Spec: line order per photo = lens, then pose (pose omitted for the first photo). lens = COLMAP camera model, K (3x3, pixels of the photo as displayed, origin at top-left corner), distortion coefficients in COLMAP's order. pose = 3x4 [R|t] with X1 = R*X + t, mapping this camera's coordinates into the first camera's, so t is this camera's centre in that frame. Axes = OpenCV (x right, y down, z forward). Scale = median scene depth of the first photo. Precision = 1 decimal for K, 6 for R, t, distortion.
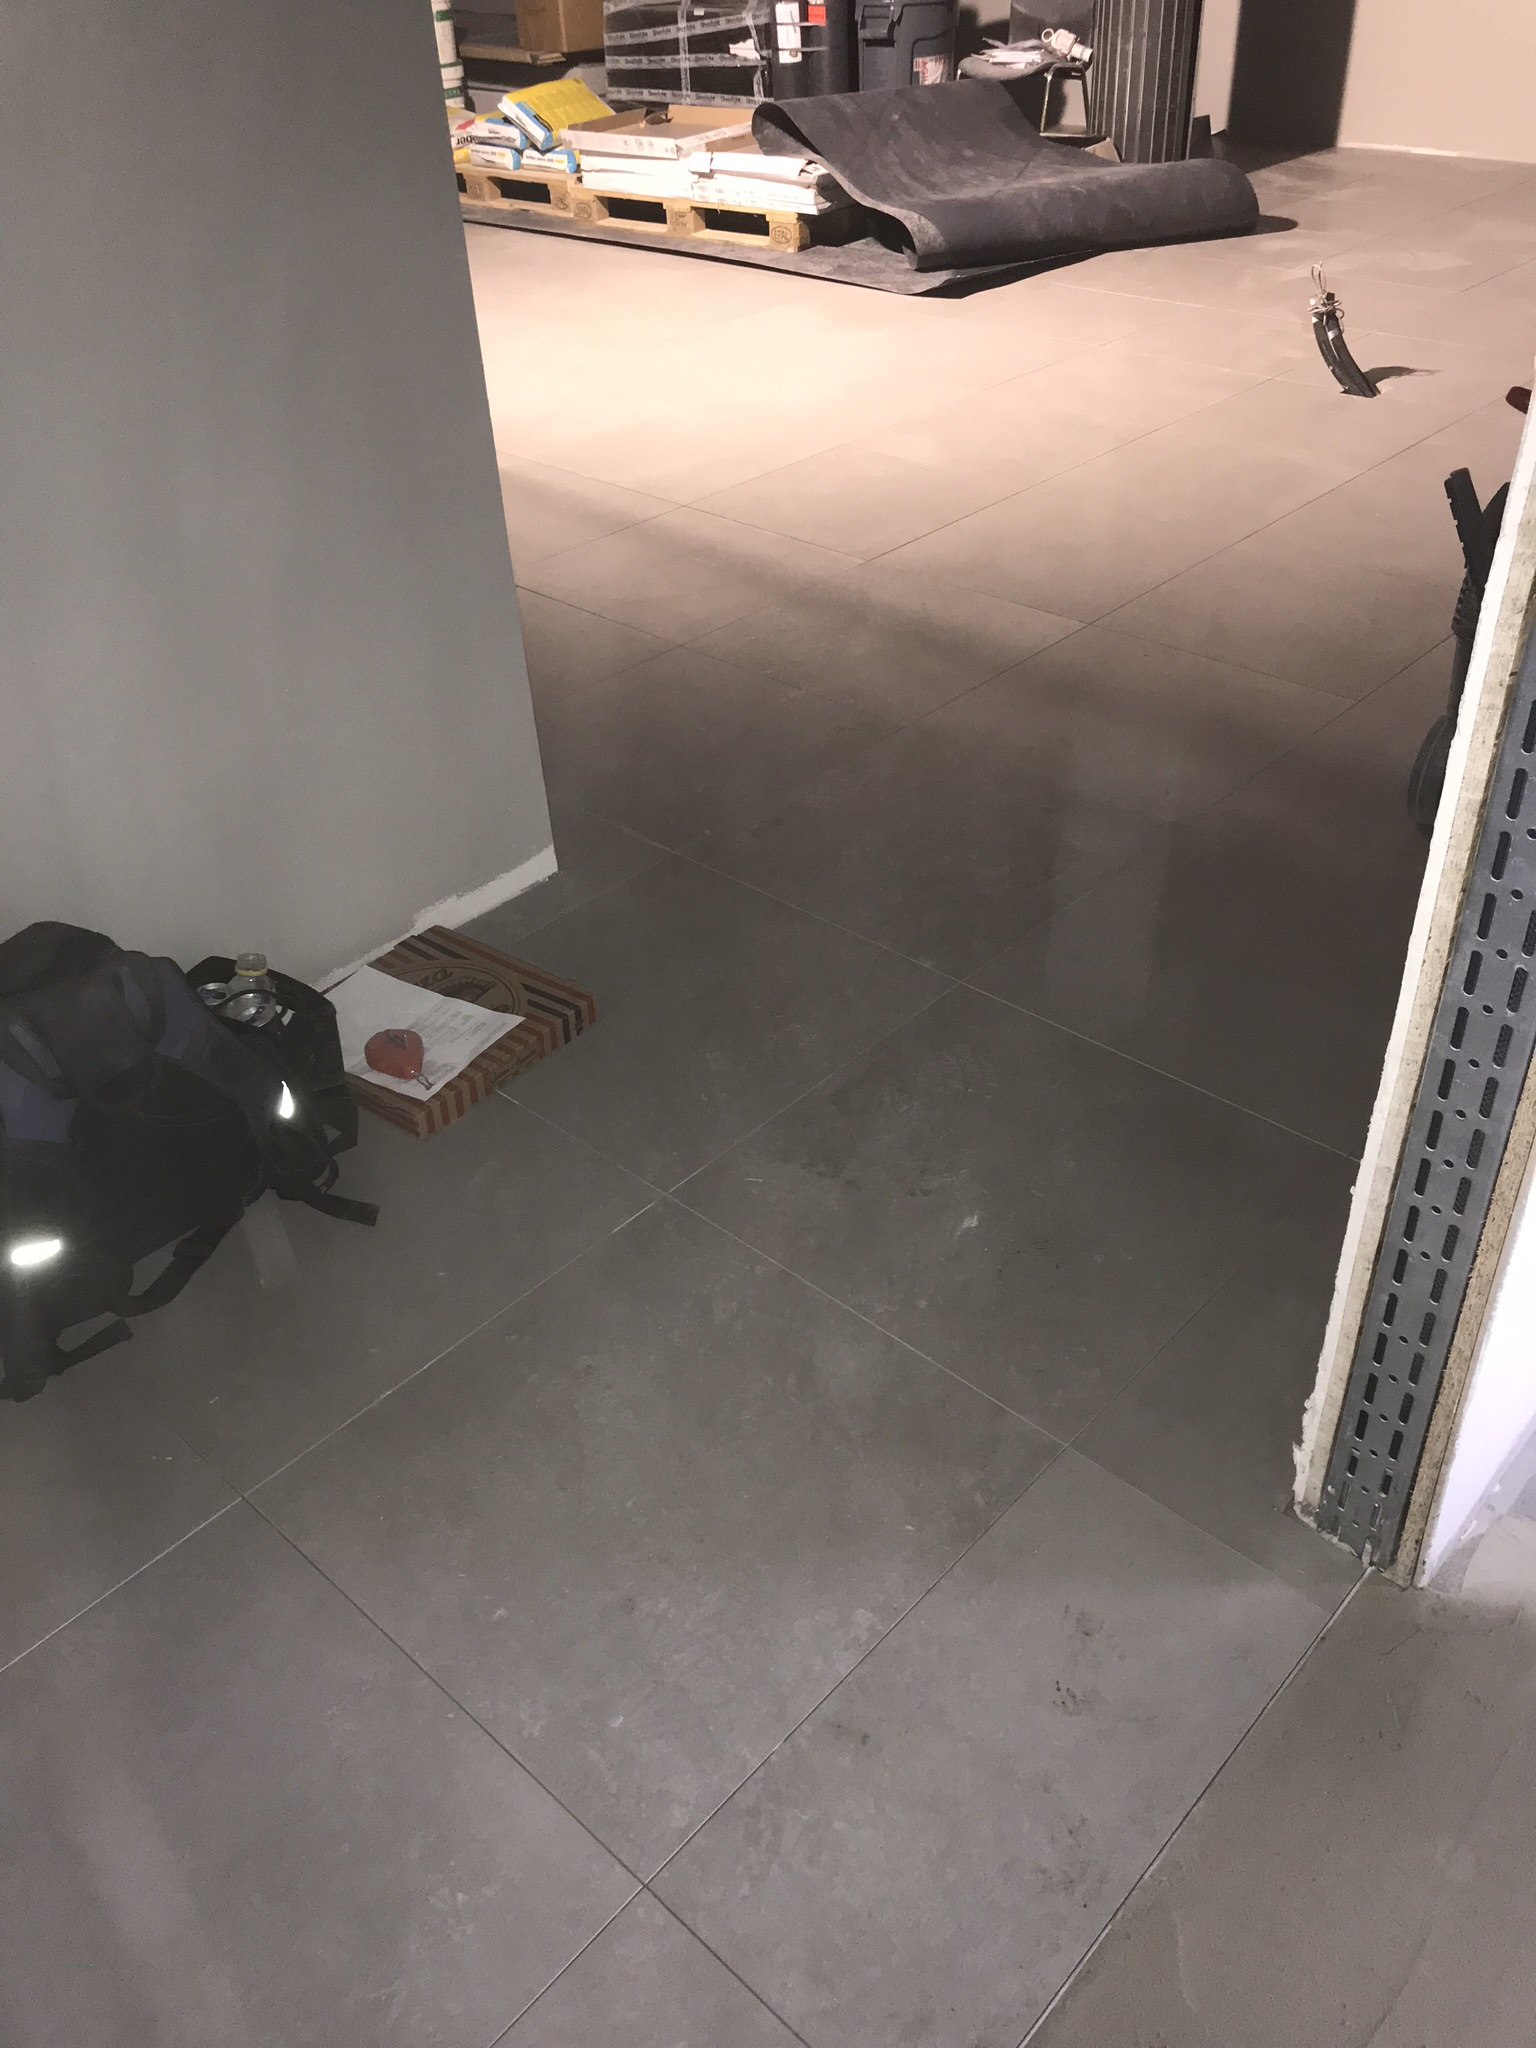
lens RADIAL K [[1661.4, 0, 768.0], [0, 1661.4, 1024.0], [0, 0, 1]] dist [0.018685, -0.004900]
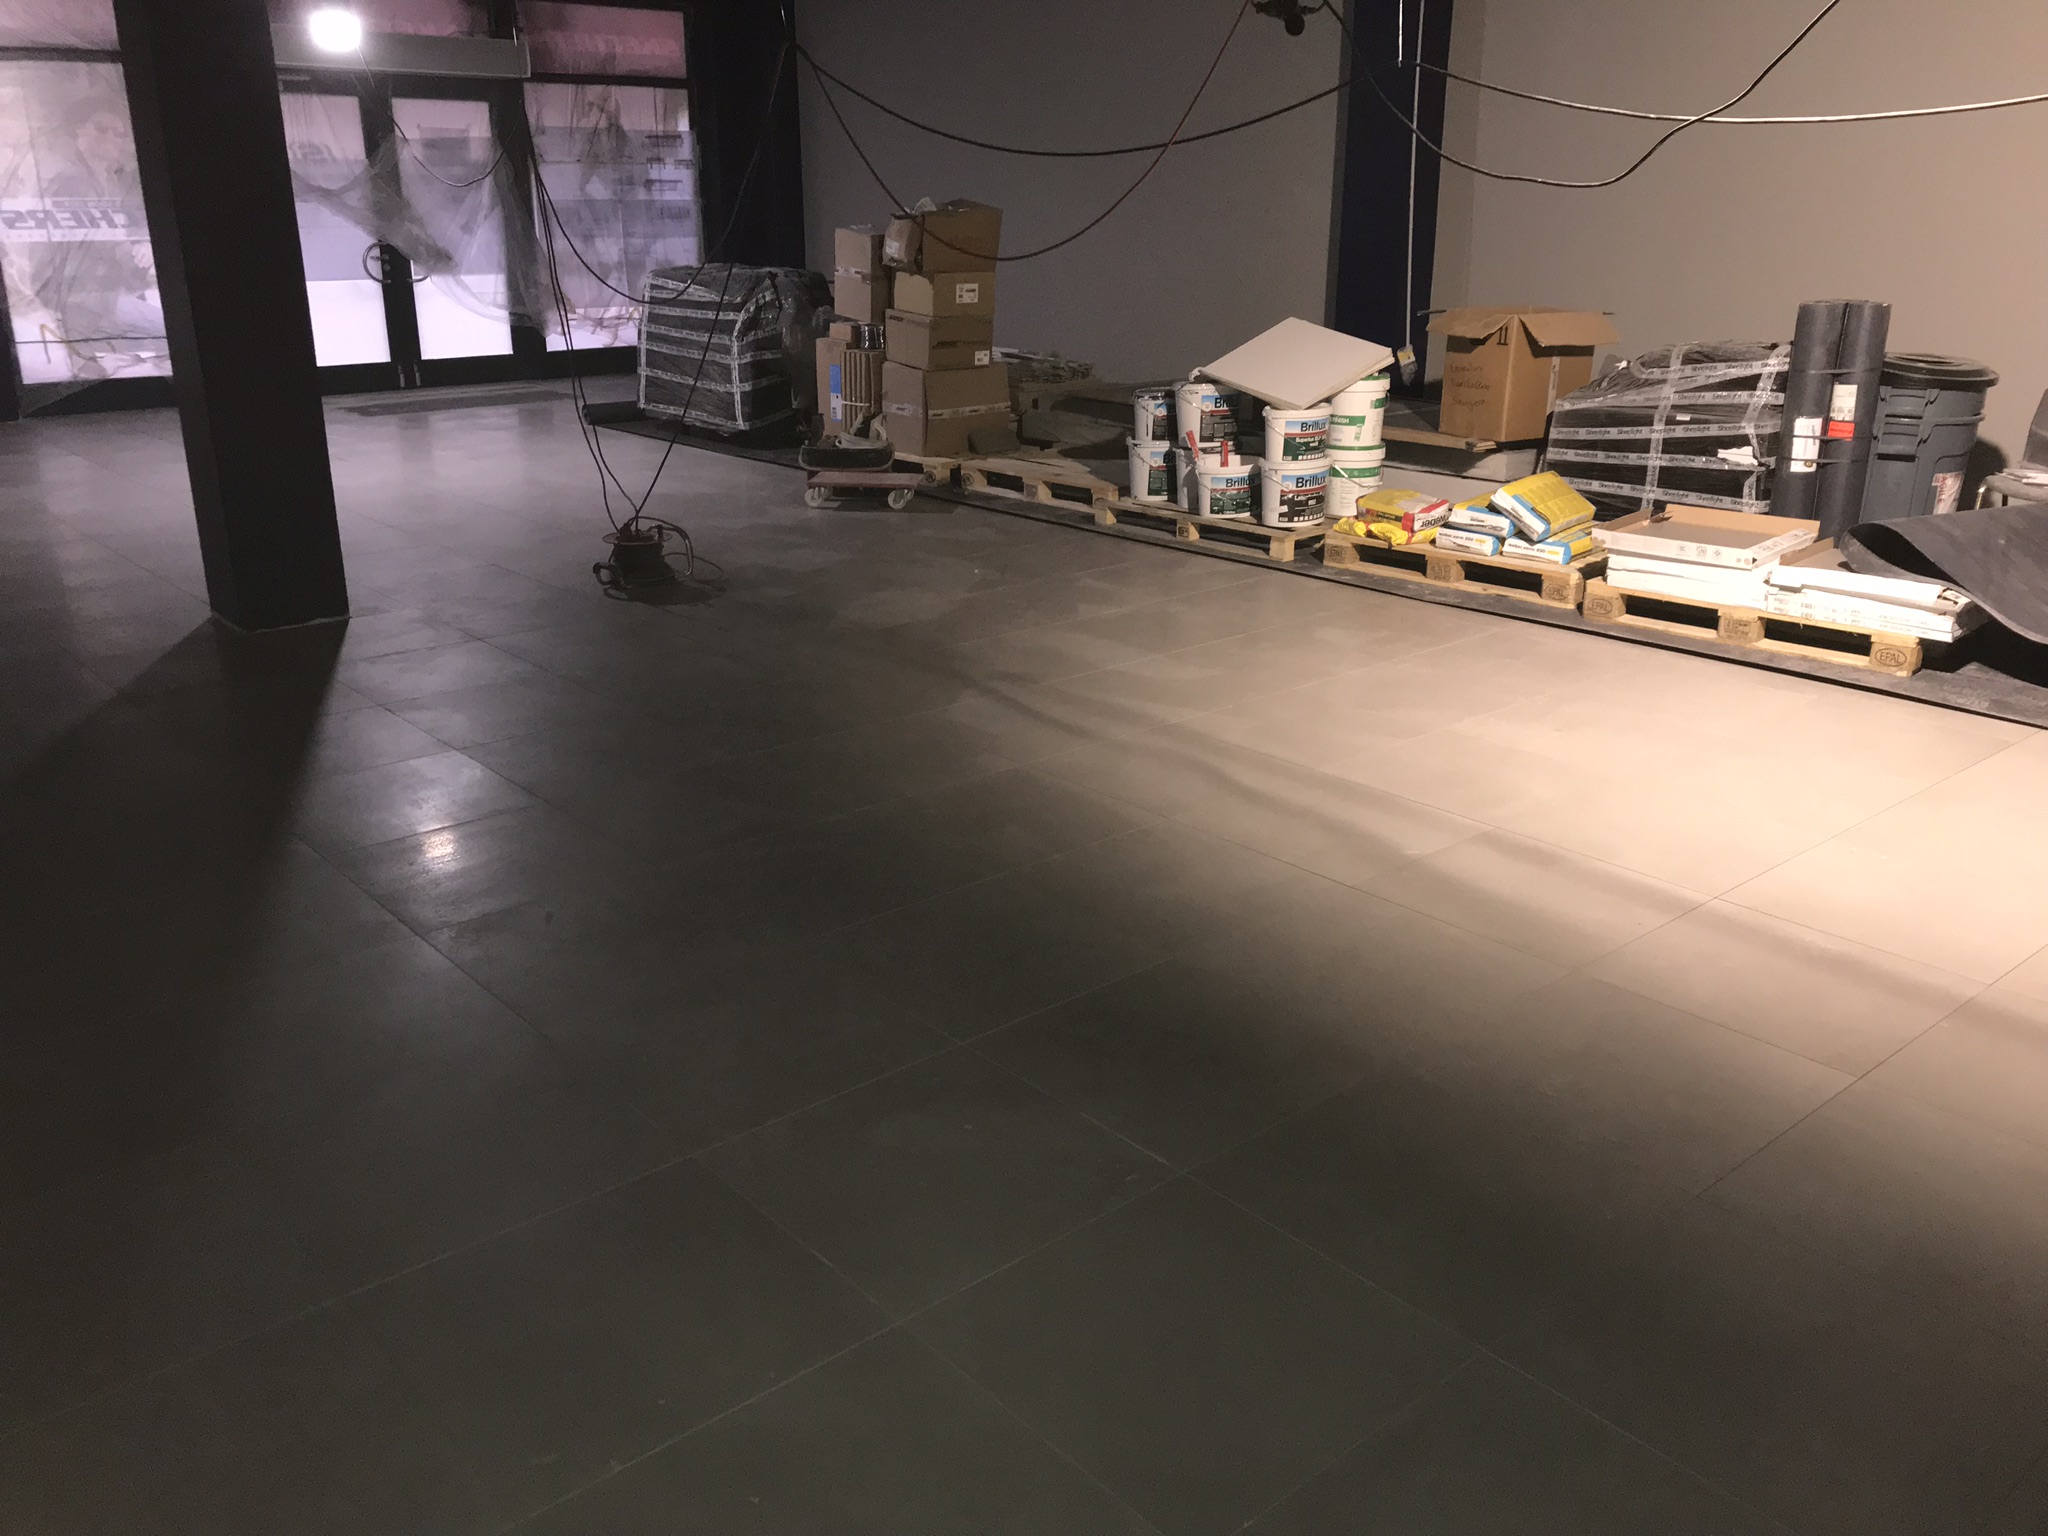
lens RADIAL K [[1661.4, 0, 1024.0], [0, 1661.4, 768.0], [0, 0, 1]] dist [0.018685, -0.004900]
pose [[0.992553, 0.073793, -0.096923, -0.317990], [-0.098801, 0.953076, -0.286155, -0.100999], [0.071259, 0.293600, 0.953269, 0.116292]]
